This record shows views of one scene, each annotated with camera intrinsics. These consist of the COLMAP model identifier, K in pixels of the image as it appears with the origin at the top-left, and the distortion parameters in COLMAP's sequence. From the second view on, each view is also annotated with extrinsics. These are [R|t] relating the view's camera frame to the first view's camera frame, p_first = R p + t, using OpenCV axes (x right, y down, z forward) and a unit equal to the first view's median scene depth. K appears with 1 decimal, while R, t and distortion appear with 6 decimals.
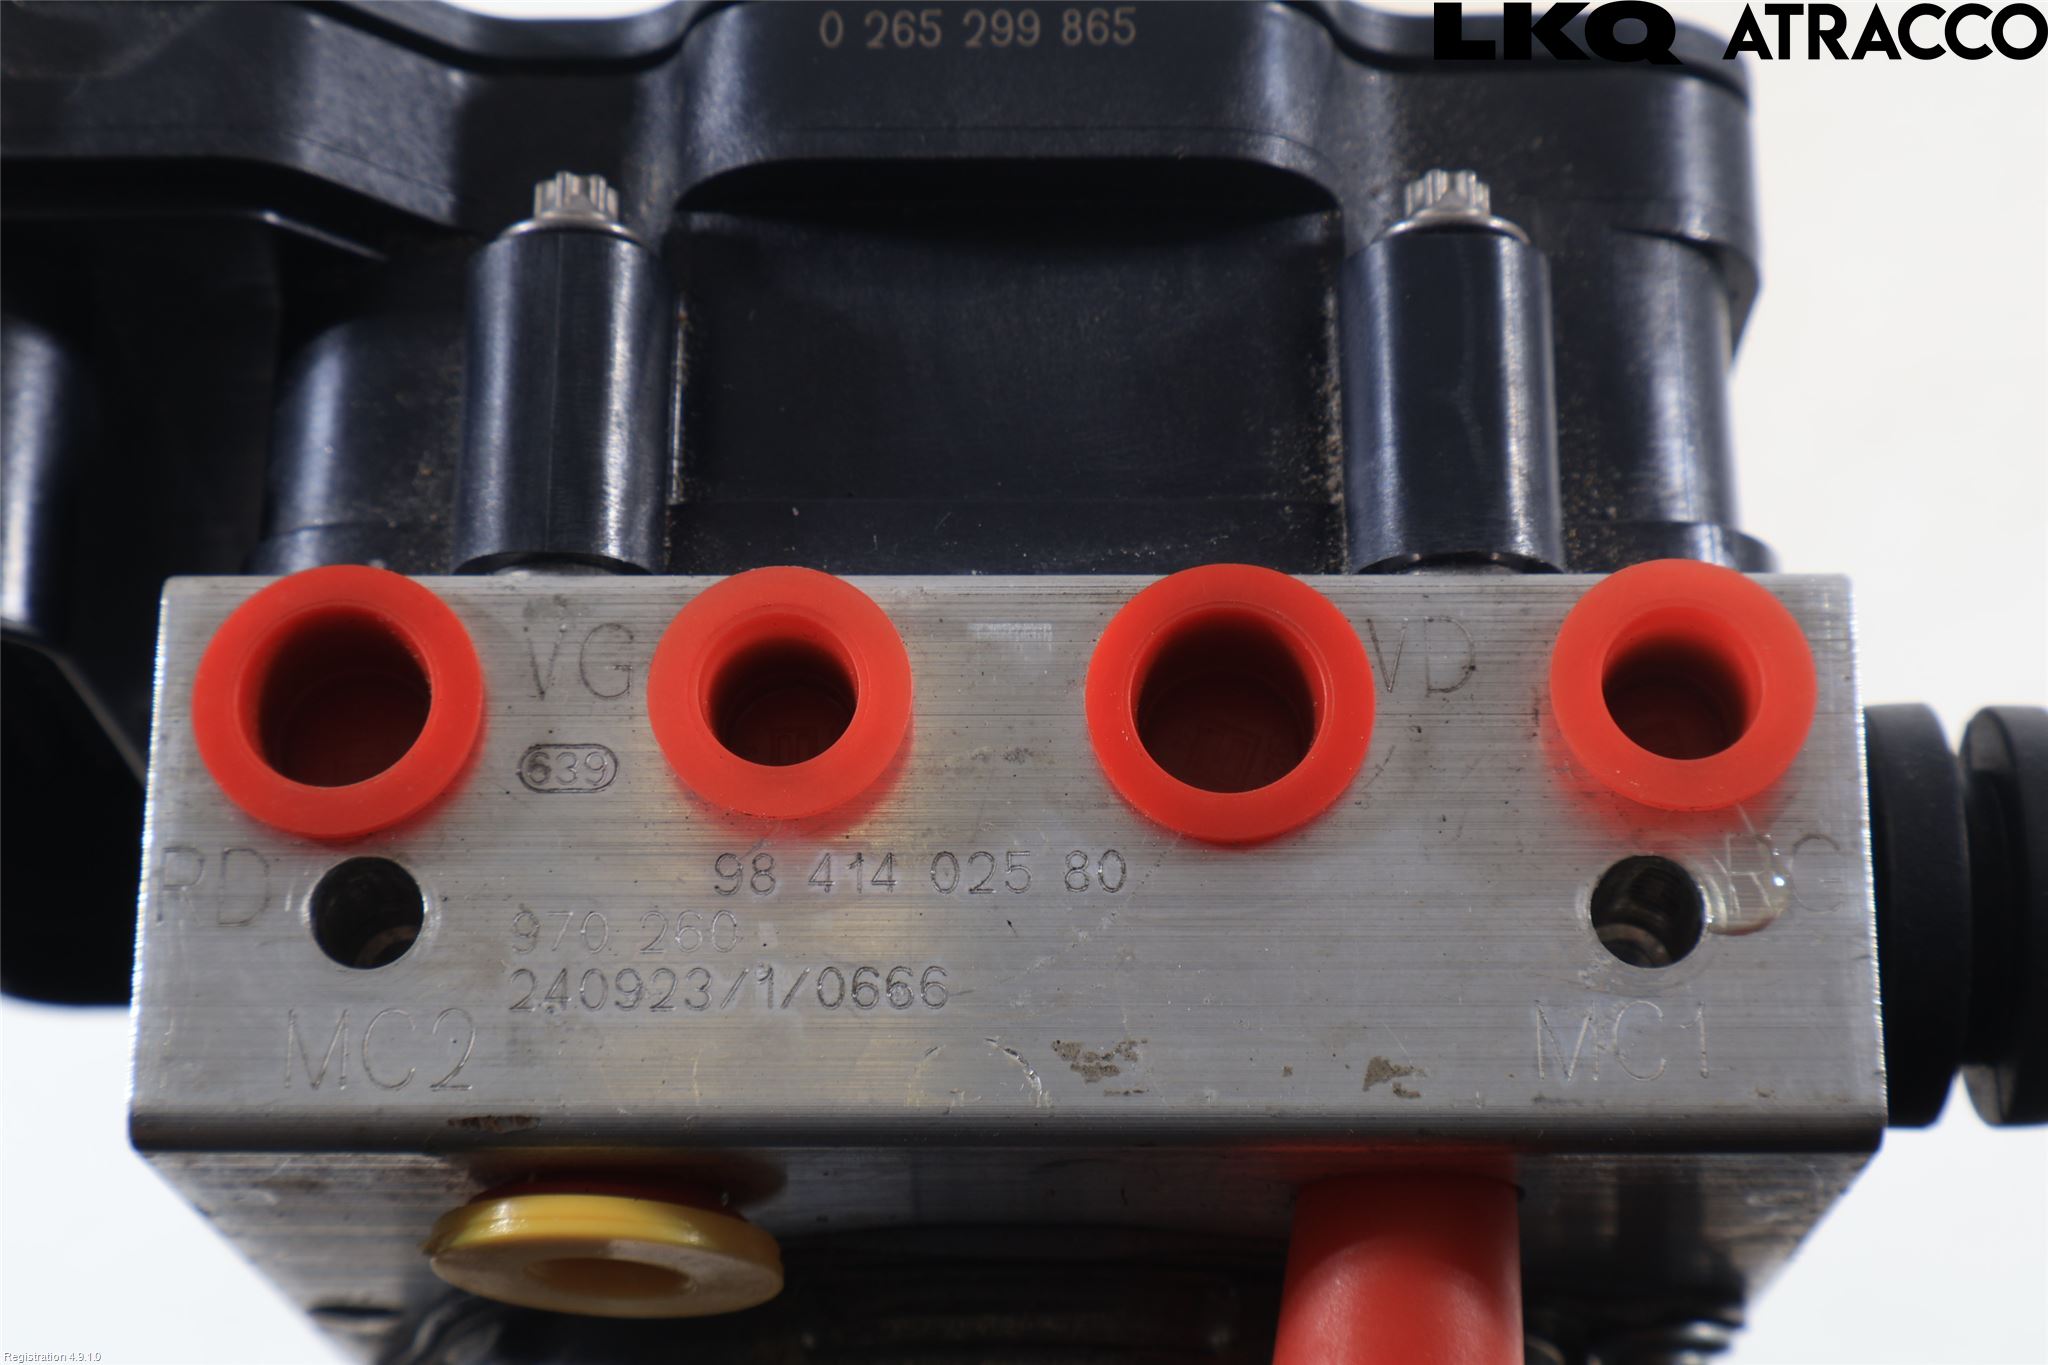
lens RADIAL K [[3929.7, 0, 1024.0], [0, 3929.7, 682.5], [0, 0, 1]] dist [-0.004046, 0.140785]
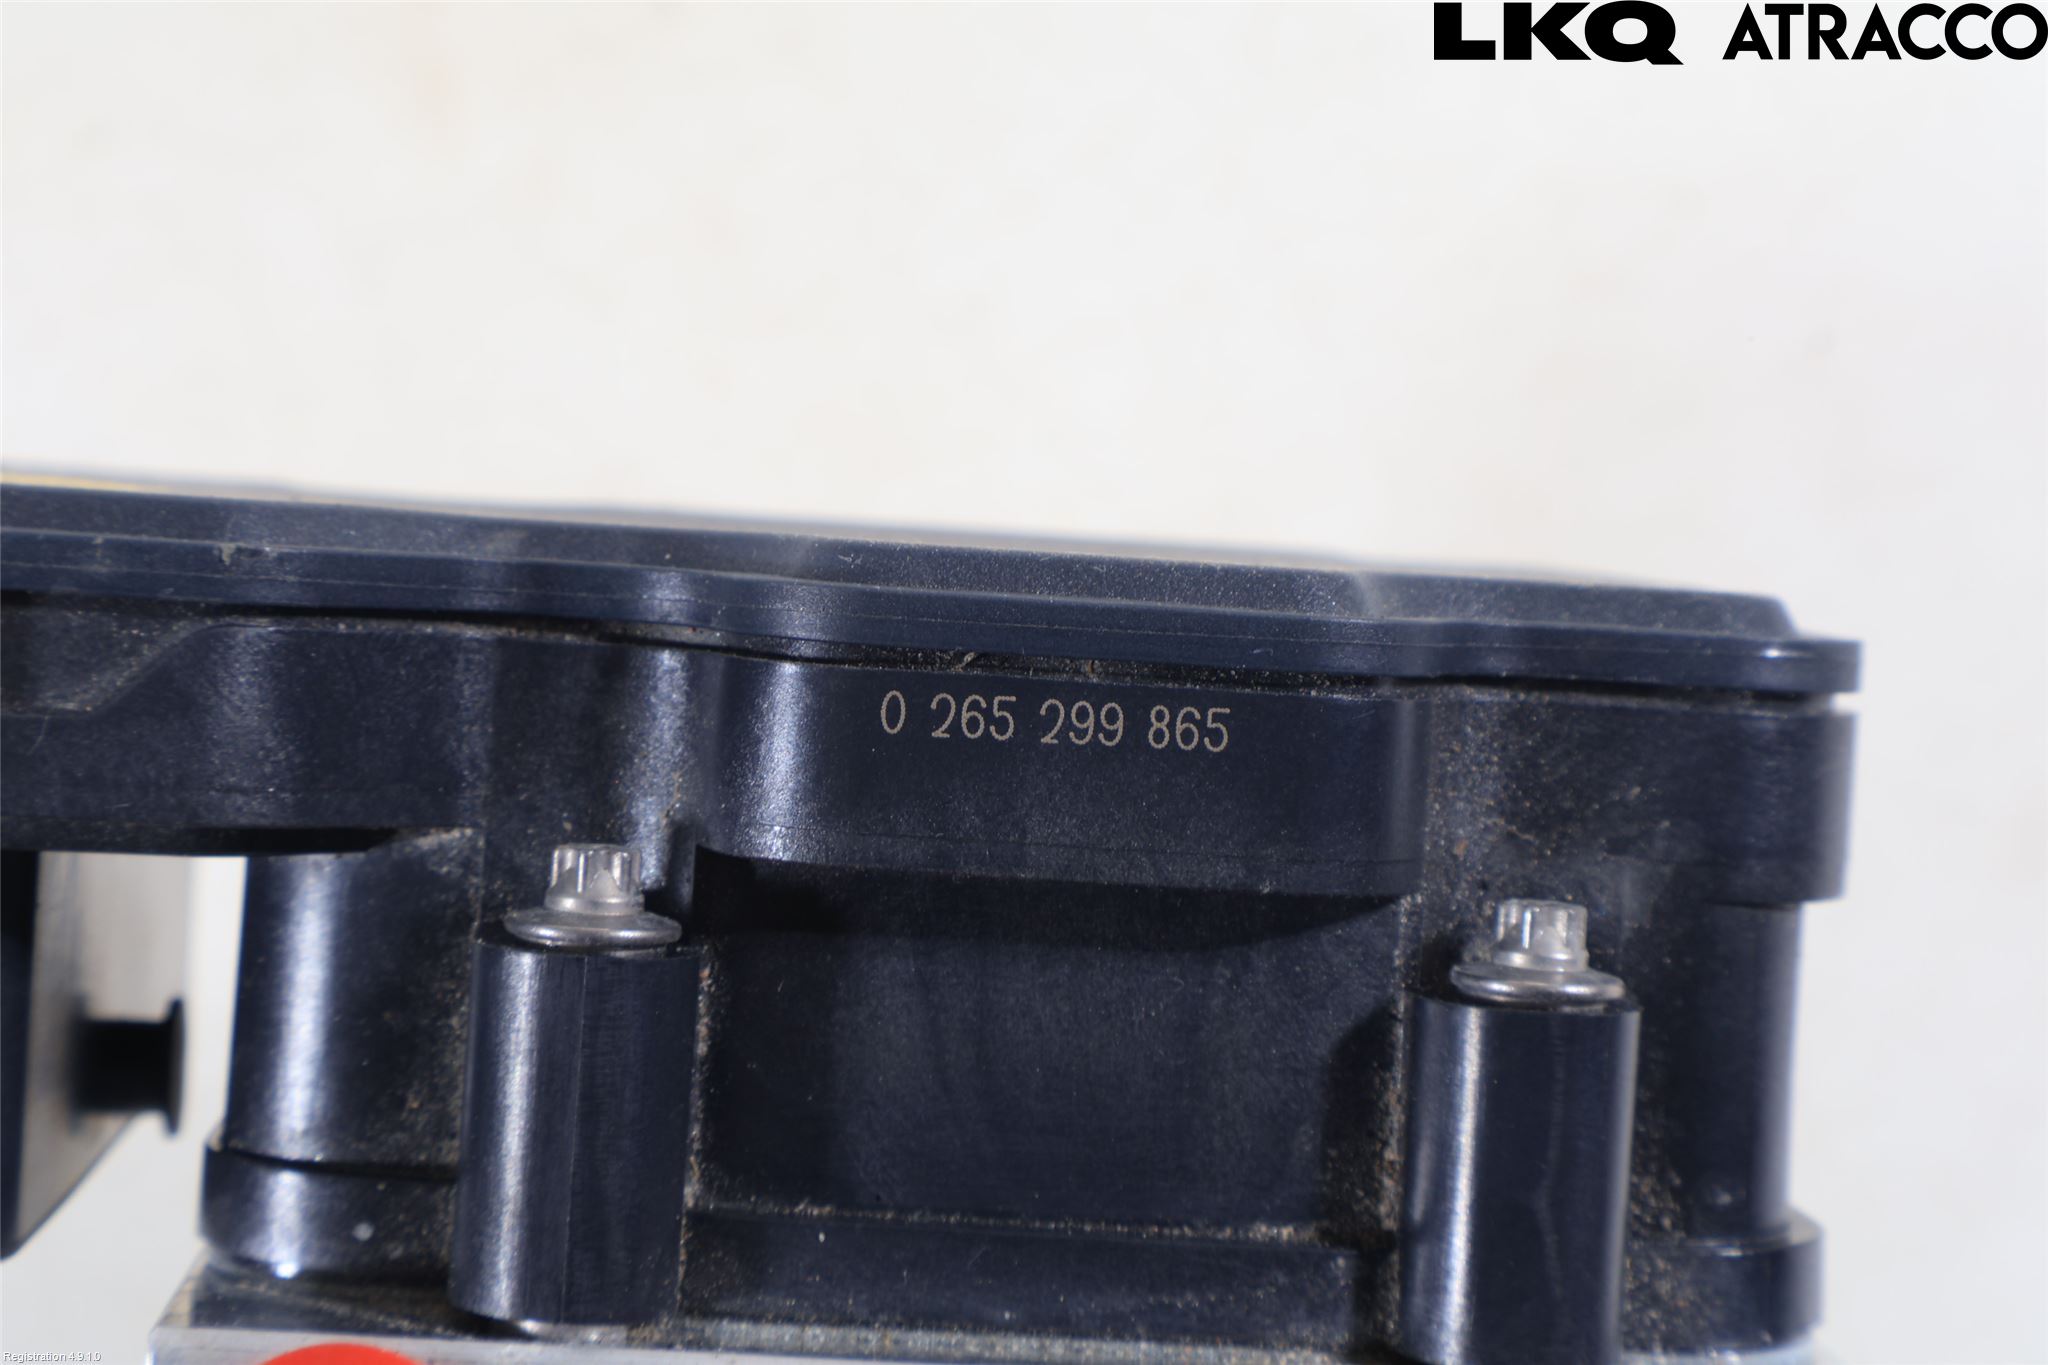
lens RADIAL K [[3929.7, 0, 1024.0], [0, 3929.7, 682.5], [0, 0, 1]] dist [-0.004046, 0.140785]
pose [[0.993899, 0.060598, 0.092153, -0.102429], [-0.088173, 0.938500, 0.333832, -0.474887], [-0.066256, -0.339921, 0.938117, 0.158815]]
